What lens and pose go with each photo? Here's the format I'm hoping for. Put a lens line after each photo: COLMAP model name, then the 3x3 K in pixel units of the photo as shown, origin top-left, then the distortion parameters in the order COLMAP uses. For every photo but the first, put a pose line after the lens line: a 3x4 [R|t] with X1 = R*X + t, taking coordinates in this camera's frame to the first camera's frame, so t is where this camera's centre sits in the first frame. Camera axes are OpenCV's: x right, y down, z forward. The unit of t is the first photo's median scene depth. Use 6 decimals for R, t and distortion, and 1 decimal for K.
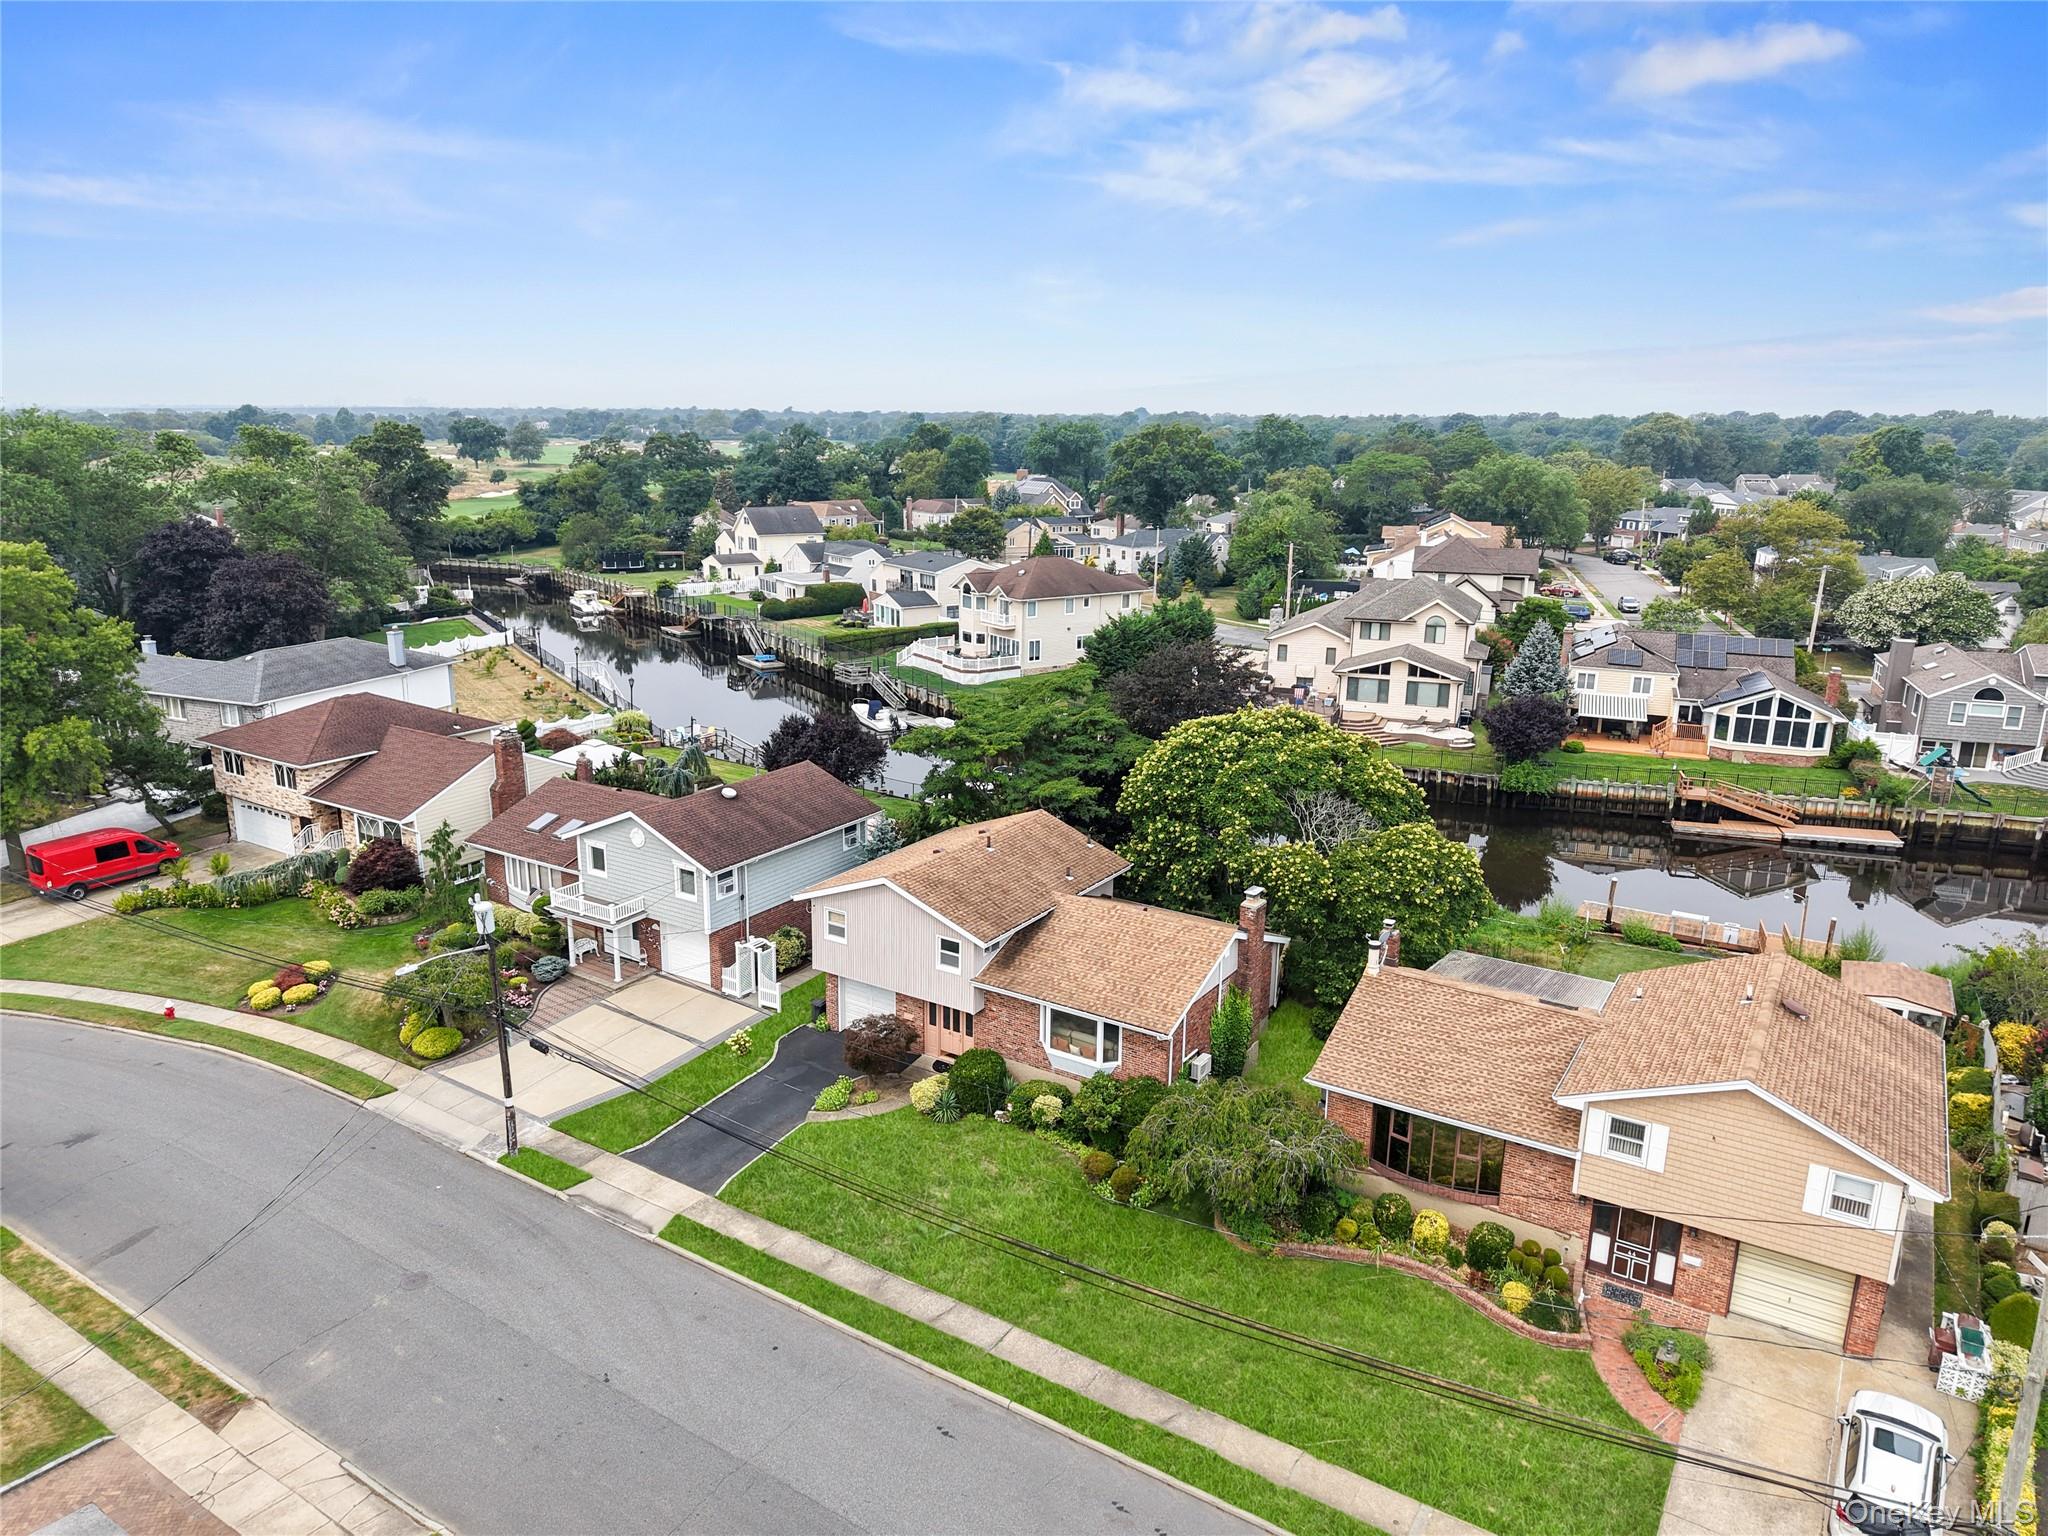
lens RADIAL K [[1398.8, 0, 1012.5], [0, 1398.8, 765.3], [0, 0, 1]] dist [0.069880, -0.090773]
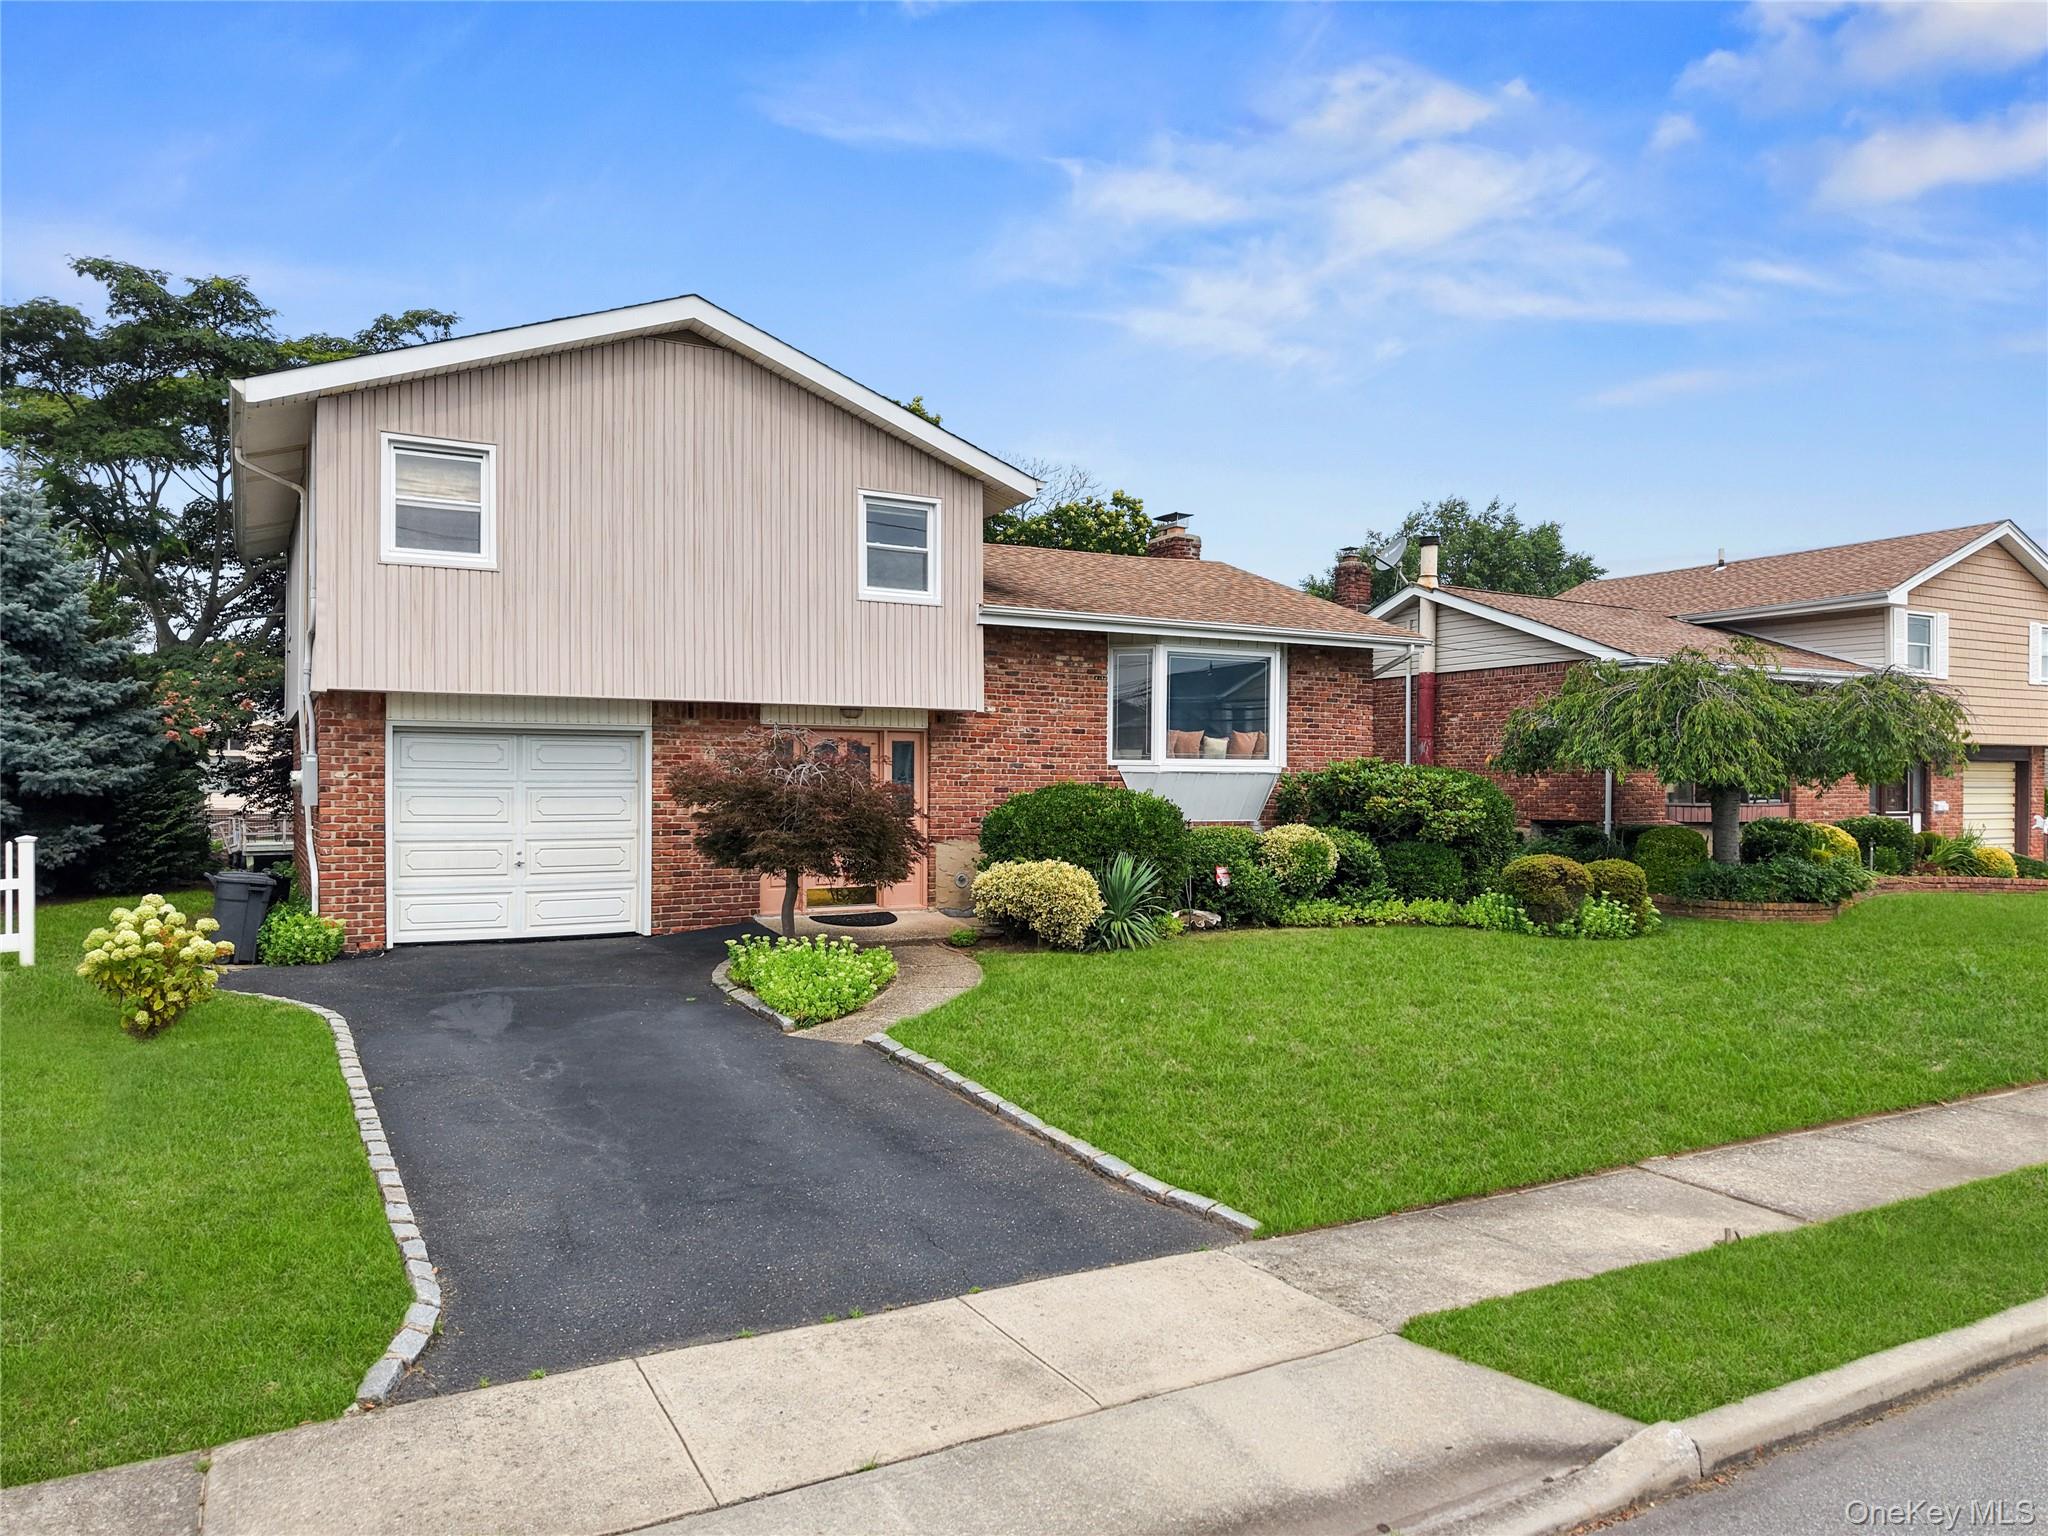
lens RADIAL K [[1385.3, 0, 1023.2], [0, 1385.3, 784.6], [0, 0, 1]] dist [0.008818, -0.003647]
pose [[0.459925, -0.006061, 0.887937, -0.269703], [0.226837, 0.967599, -0.110890, 0.190363], [-0.858496, 0.252417, 0.446398, 0.672530]]
